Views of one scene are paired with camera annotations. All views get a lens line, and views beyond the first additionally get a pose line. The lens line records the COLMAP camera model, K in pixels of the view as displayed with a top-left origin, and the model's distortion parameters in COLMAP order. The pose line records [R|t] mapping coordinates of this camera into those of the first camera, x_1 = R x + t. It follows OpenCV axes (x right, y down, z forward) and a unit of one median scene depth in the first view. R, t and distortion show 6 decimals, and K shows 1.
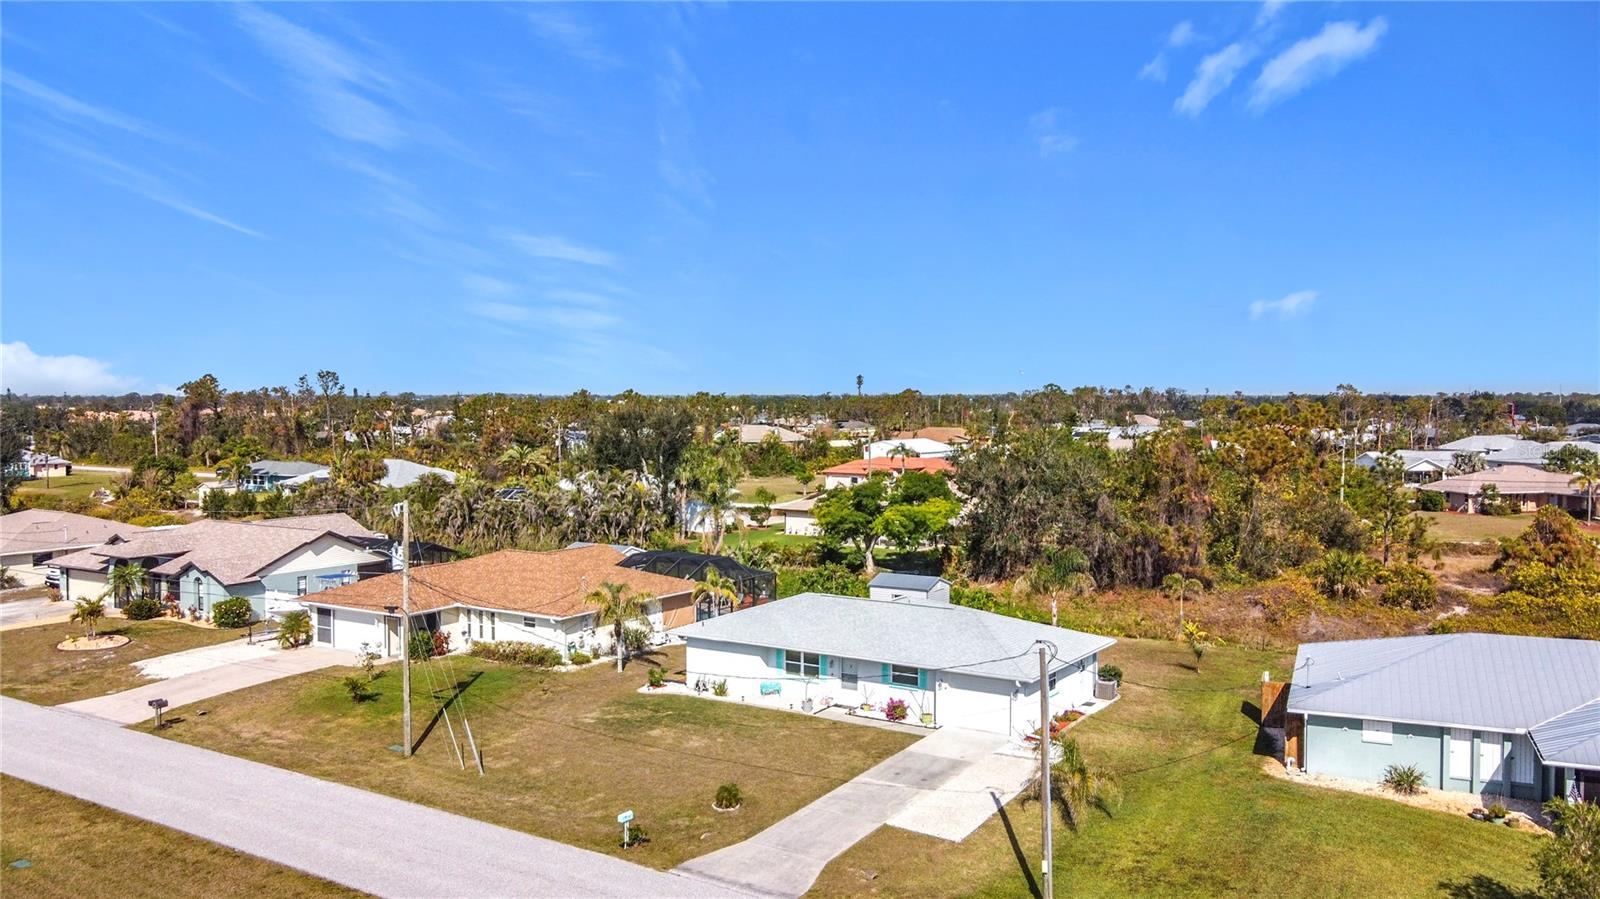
lens RADIAL K [[1261.1, 0, 820.6], [0, 1261.1, 452.0], [0, 0, 1]] dist [-0.034057, 0.072949]
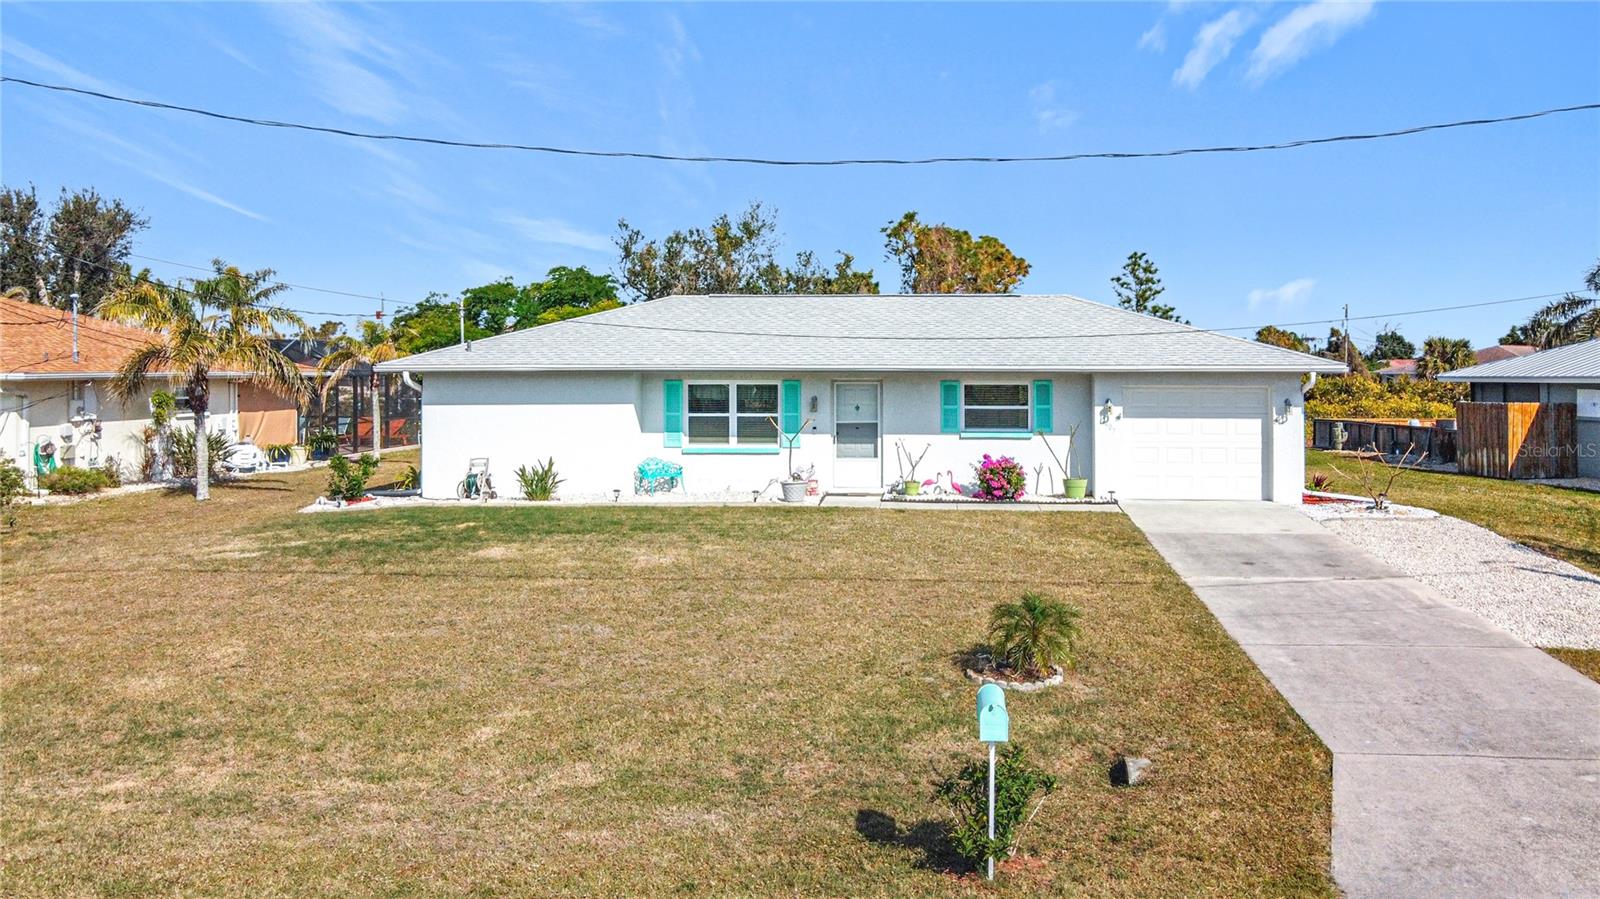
lens RADIAL K [[1281.8, 0, 880.8], [0, 1281.8, 361.0], [0, 0, 1]] dist [0.000545, 0.000153]
pose [[0.868639, -0.001074, 0.495444, -0.192197], [0.027529, 0.998557, -0.046100, 0.171387], [-0.494680, 0.053683, 0.867416, 0.583930]]
